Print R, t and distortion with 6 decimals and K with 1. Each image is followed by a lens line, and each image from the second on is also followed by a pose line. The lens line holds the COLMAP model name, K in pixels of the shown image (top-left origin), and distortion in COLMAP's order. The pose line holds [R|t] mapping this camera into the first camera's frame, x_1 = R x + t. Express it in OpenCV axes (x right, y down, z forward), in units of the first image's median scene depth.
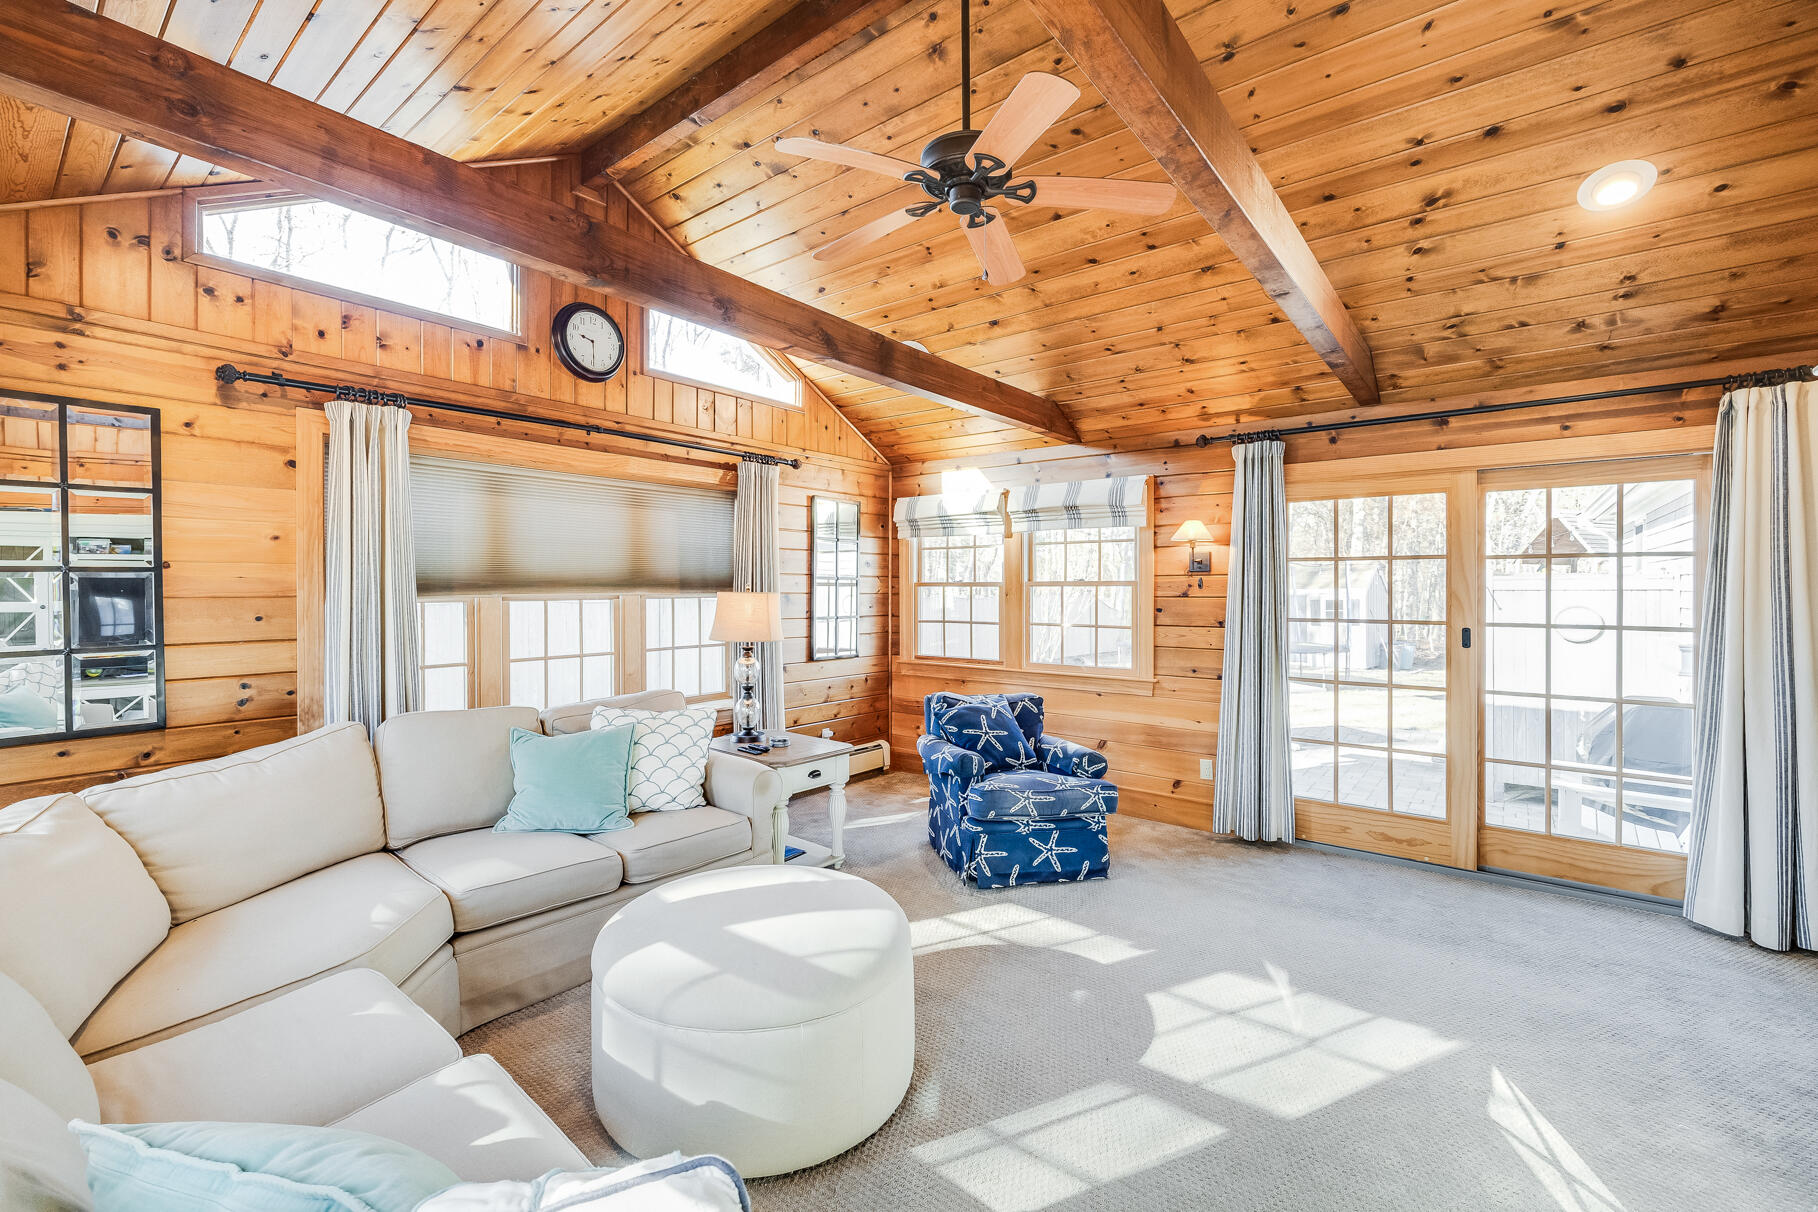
lens RADIAL K [[763.0, 0, 860.4], [0, 763.0, 590.2], [0, 0, 1]] dist [-0.011077, 0.000455]
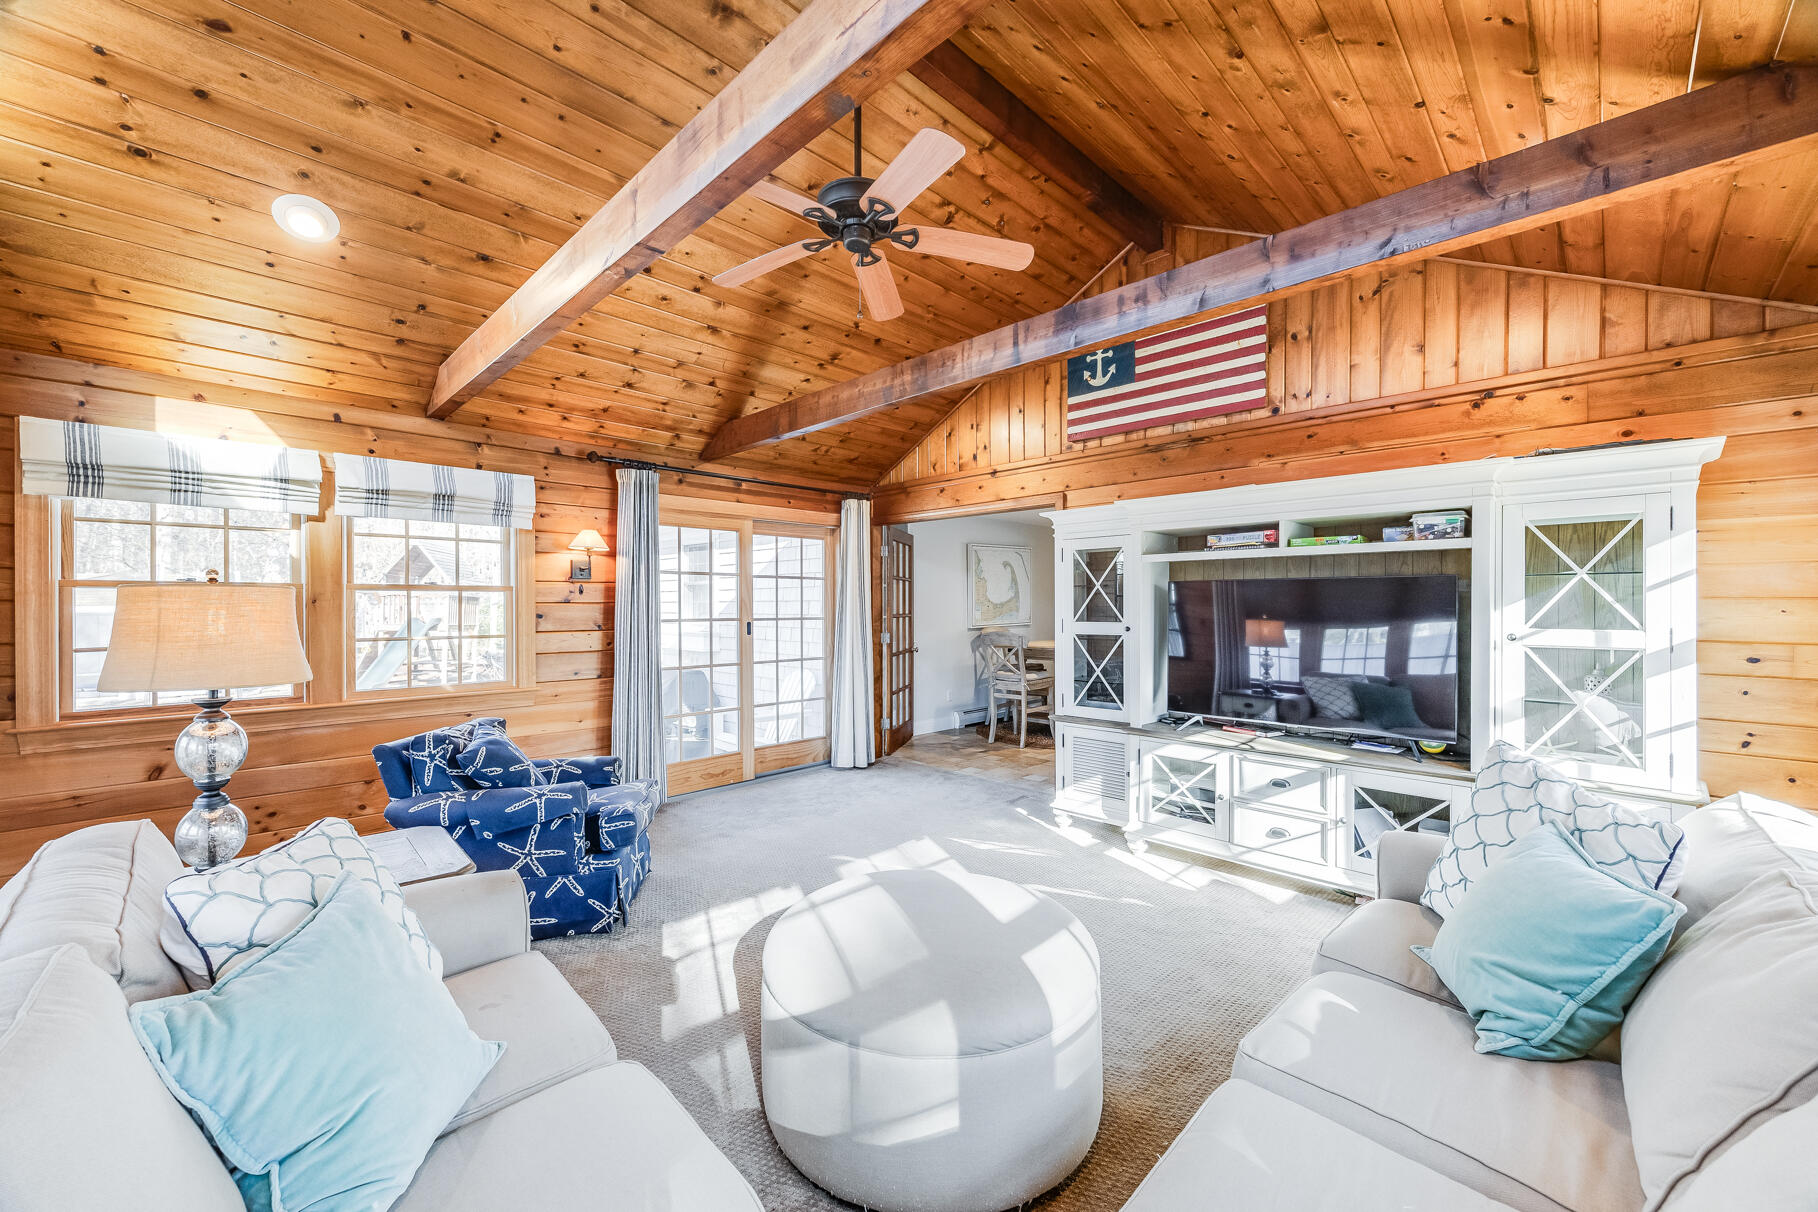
lens RADIAL K [[705.5, 0, 901.2], [0, 705.5, 598.8], [0, 0, 1]] dist [0.000054, 0.000051]
pose [[0.087055, 0.009887, 0.996154, -0.545745], [0.004686, 0.999936, -0.010334, 0.017621], [-0.996192, 0.005568, 0.087003, 0.524958]]
